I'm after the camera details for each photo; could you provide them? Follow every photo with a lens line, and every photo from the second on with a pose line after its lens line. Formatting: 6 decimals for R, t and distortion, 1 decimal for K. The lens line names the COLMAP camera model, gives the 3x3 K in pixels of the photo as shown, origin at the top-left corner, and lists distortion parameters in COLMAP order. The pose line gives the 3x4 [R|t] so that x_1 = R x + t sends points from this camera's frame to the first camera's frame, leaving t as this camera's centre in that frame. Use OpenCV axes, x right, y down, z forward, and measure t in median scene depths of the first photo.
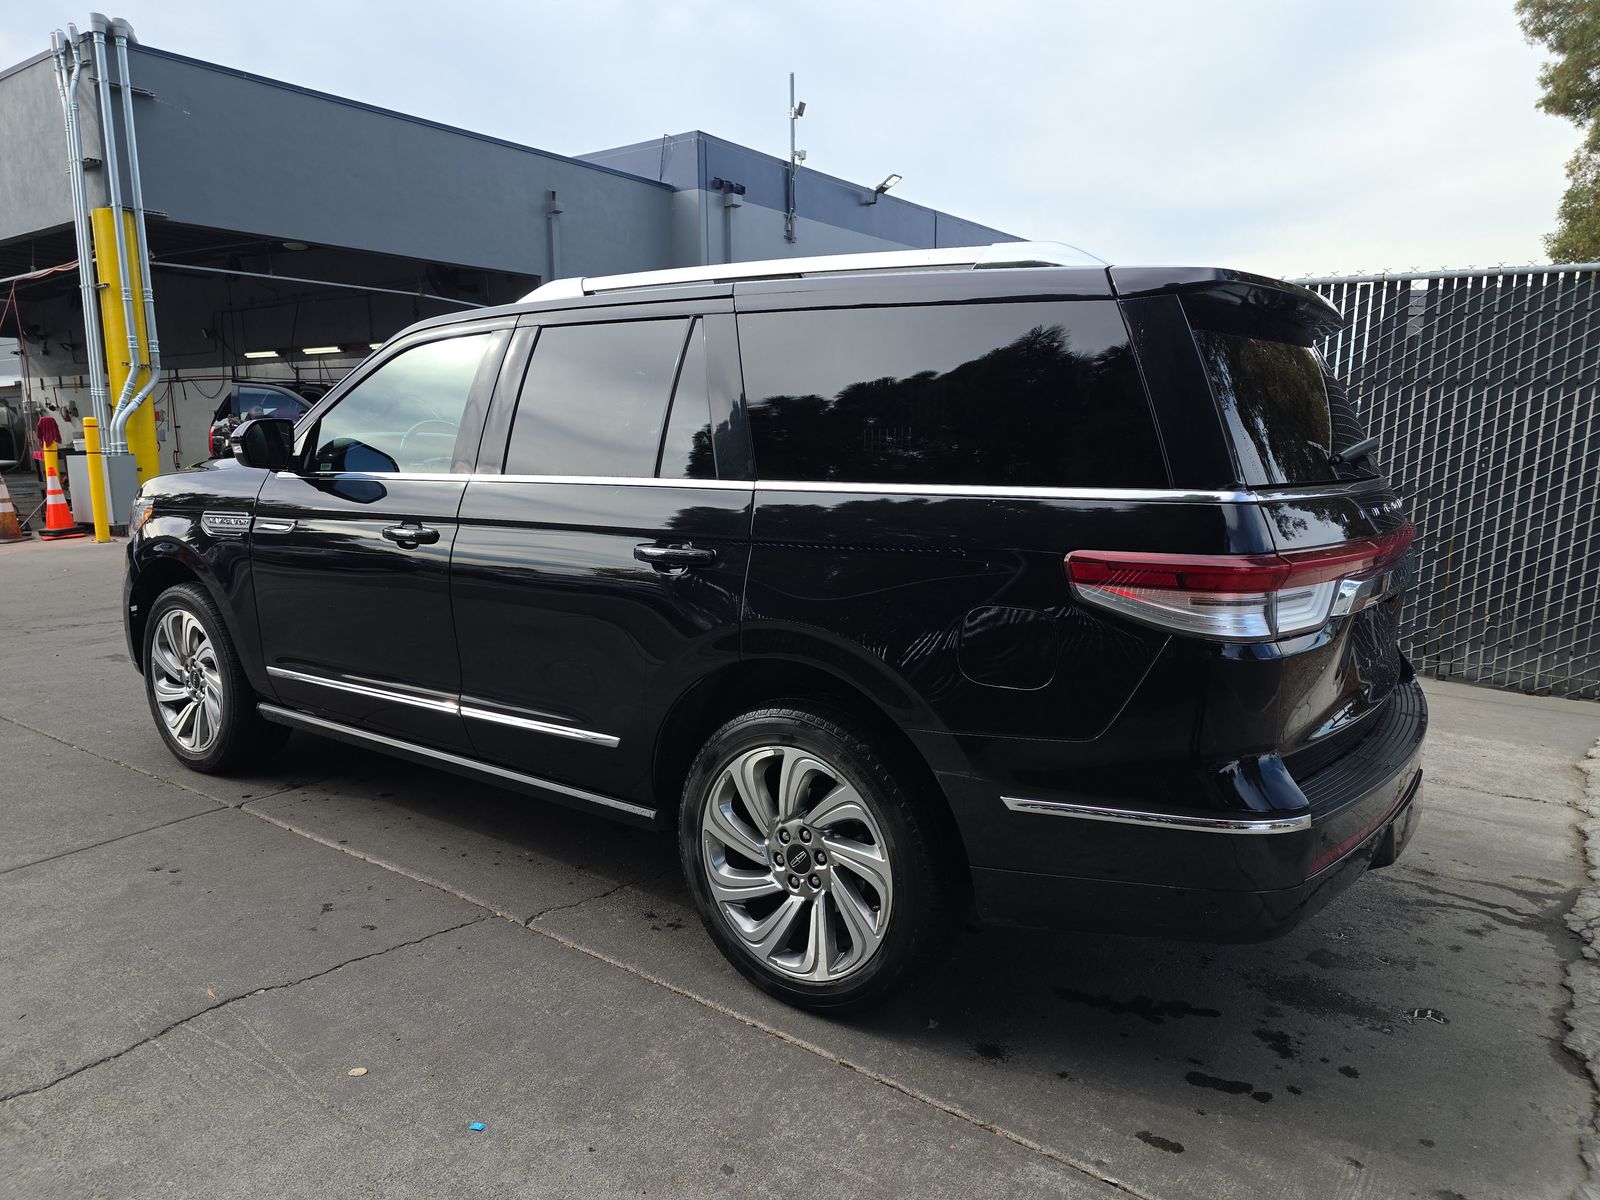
lens RADIAL K [[1067.2, 0, 801.4], [0, 1067.2, 587.4], [0, 0, 1]] dist [0.026855, -0.019013]
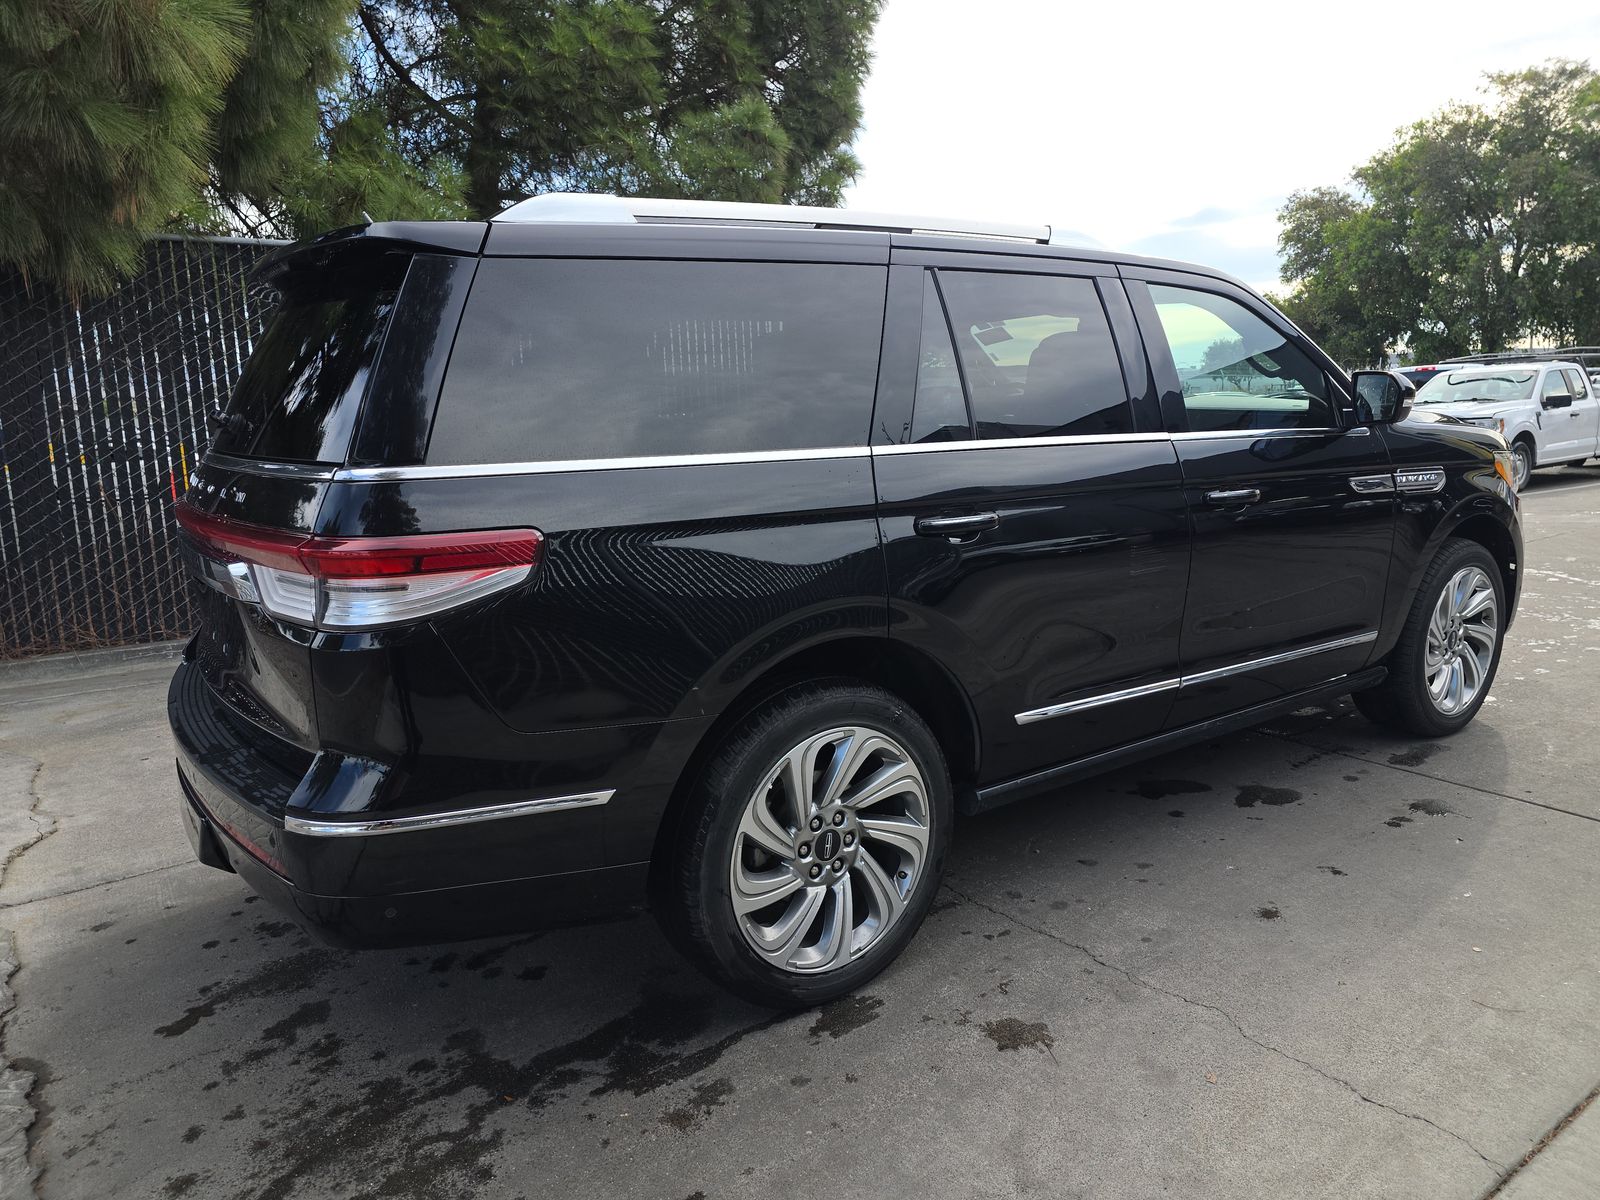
lens RADIAL K [[1067.2, 0, 816.8], [0, 1067.2, 604.5], [0, 0, 1]] dist [0.026855, -0.019013]
pose [[-0.309110, 0.179964, -0.933844, 1.069100], [-0.112393, 0.968139, 0.223776, -0.205775], [0.944362, 0.174129, -0.279034, 1.508558]]
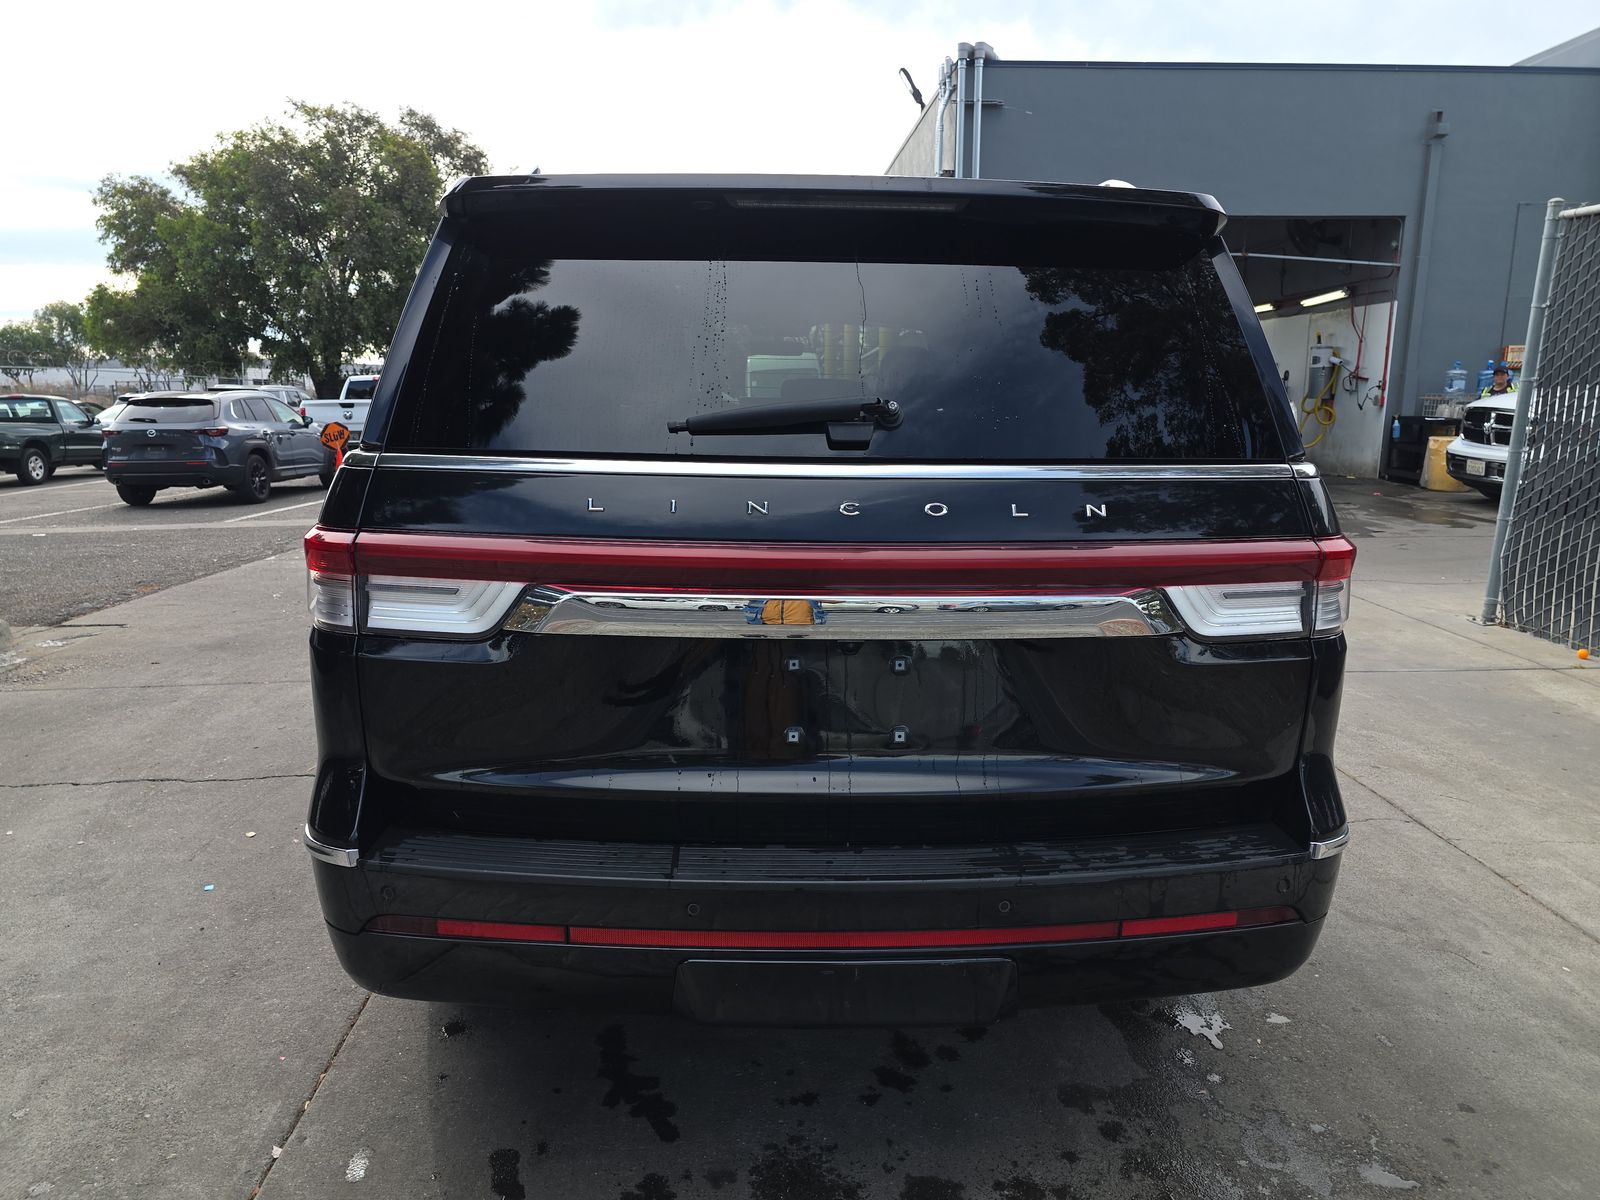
lens RADIAL K [[1067.2, 0, 809.0], [0, 1067.2, 602.9], [0, 0, 1]] dist [0.026855, -0.019013]
pose [[0.631495, 0.146782, -0.761360, 0.852100], [-0.115794, 0.988760, 0.094580, -0.061426], [0.766685, 0.028434, 0.641393, 0.491606]]
